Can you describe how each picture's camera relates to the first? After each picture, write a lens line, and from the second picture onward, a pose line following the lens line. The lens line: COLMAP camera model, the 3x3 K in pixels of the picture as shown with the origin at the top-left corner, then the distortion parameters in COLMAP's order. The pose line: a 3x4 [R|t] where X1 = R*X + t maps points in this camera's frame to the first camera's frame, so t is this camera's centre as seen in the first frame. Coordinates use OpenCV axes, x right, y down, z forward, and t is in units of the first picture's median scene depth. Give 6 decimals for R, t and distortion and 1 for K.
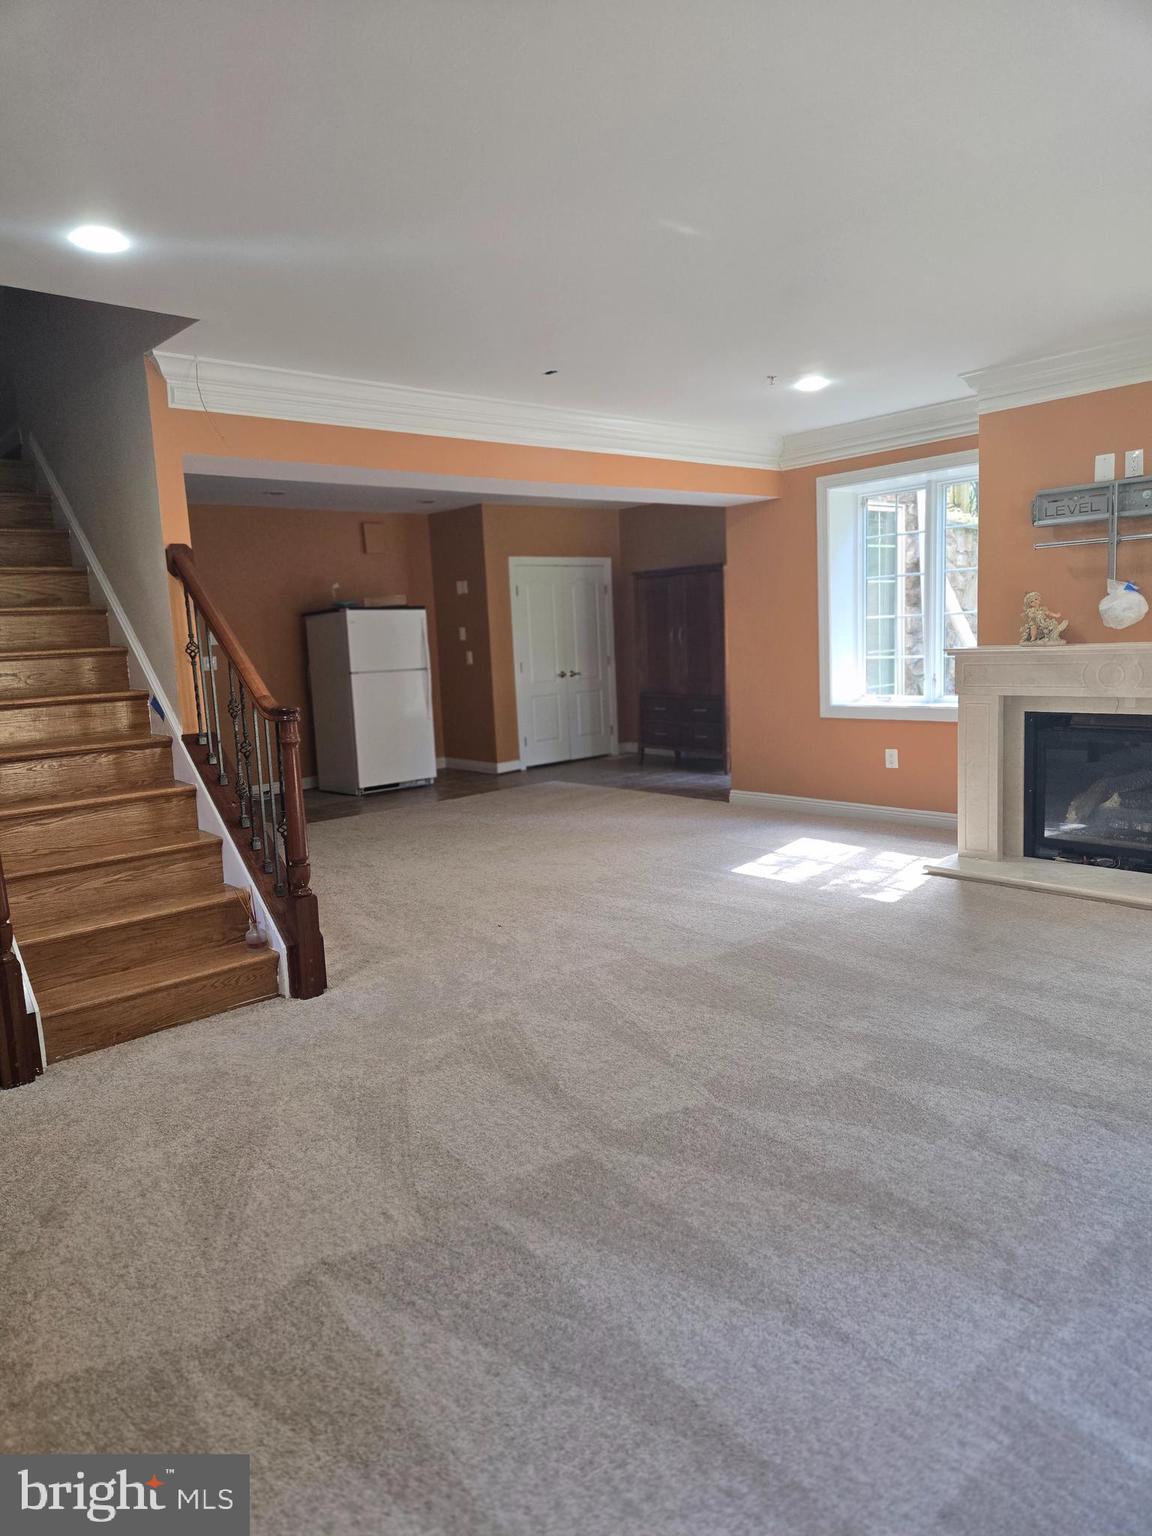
lens RADIAL K [[1036.0, 0, 566.5], [0, 1036.0, 770.1], [0, 0, 1]] dist [0.037703, -0.006980]
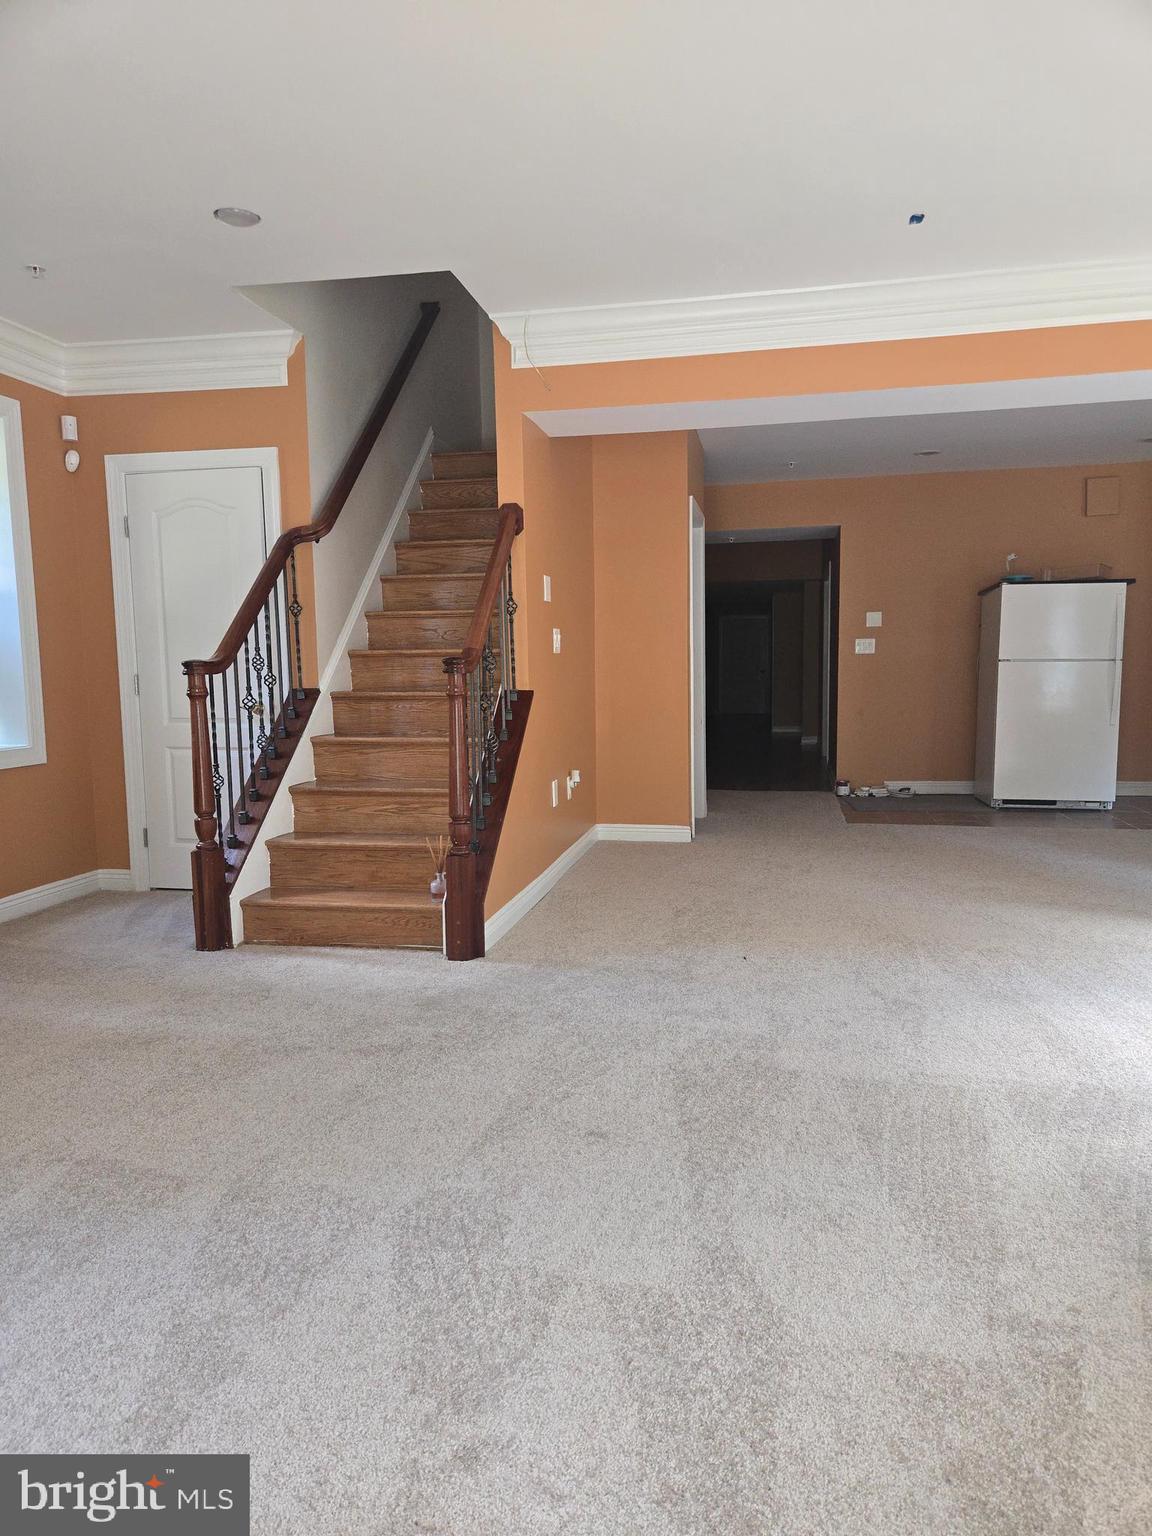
lens RADIAL K [[1036.0, 0, 572.4], [0, 1036.0, 768.5], [0, 0, 1]] dist [0.037703, -0.006980]
pose [[0.604369, 0.121530, -0.787381, 0.511395], [-0.125062, 0.990517, 0.056890, -0.024487], [0.786828, 0.064089, 0.613836, 0.440788]]
